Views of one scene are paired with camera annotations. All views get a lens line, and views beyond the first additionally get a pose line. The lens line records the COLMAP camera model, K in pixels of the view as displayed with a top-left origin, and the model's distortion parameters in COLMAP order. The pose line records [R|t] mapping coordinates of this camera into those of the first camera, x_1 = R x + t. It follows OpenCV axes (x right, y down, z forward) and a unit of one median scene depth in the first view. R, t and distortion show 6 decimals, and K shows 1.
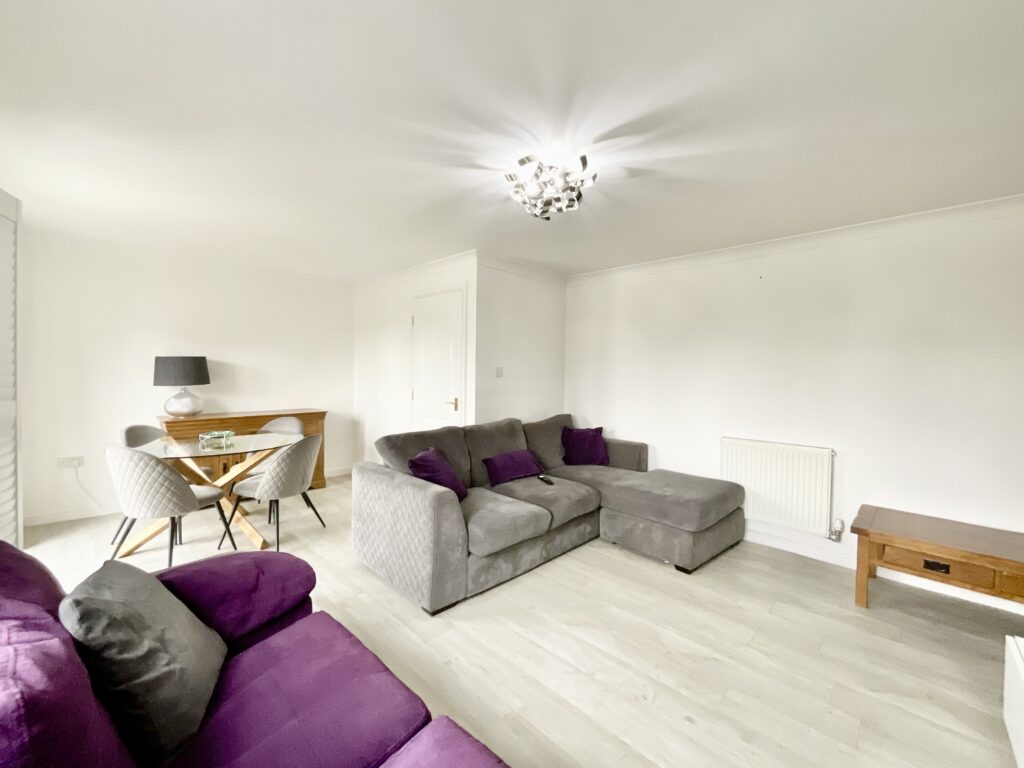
lens RADIAL K [[419.1, 0, 504.6], [0, 419.1, 380.7], [0, 0, 1]] dist [-0.001072, 0.000206]
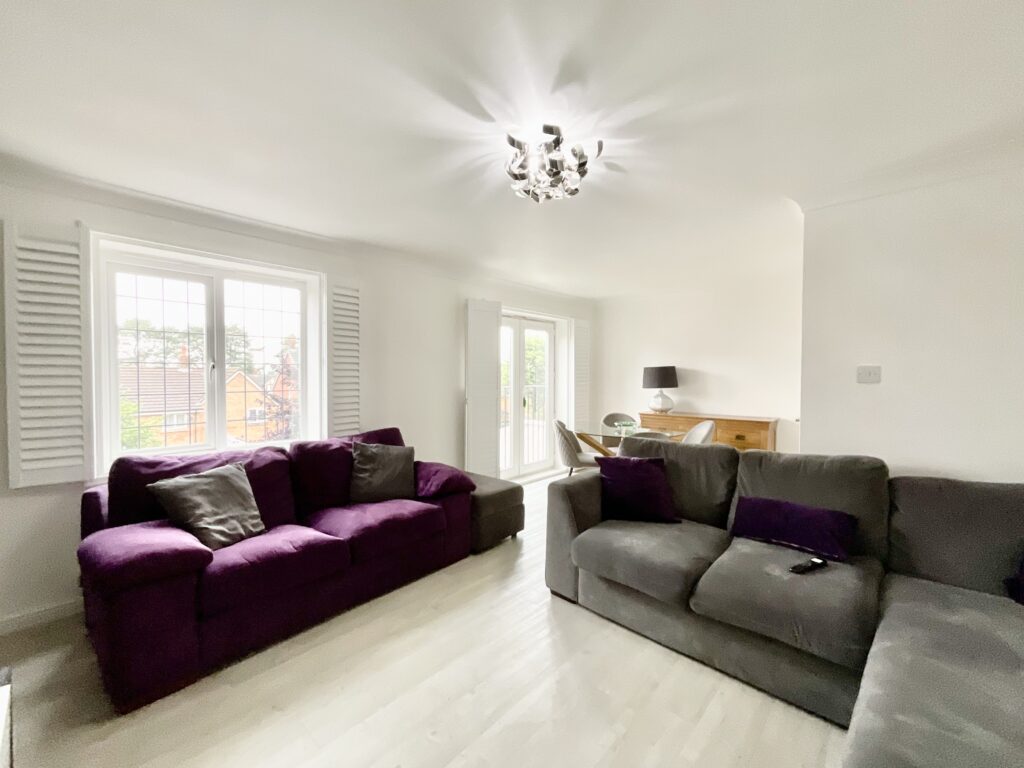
lens RADIAL K [[419.1, 0, 504.7], [0, 419.1, 383.5], [0, 0, 1]] dist [-0.001072, 0.000206]
pose [[0.018627, 0.007036, -0.999802, 0.559503], [-0.023824, 0.999694, 0.006592, -0.000776], [0.999543, 0.023697, 0.018789, 0.501246]]
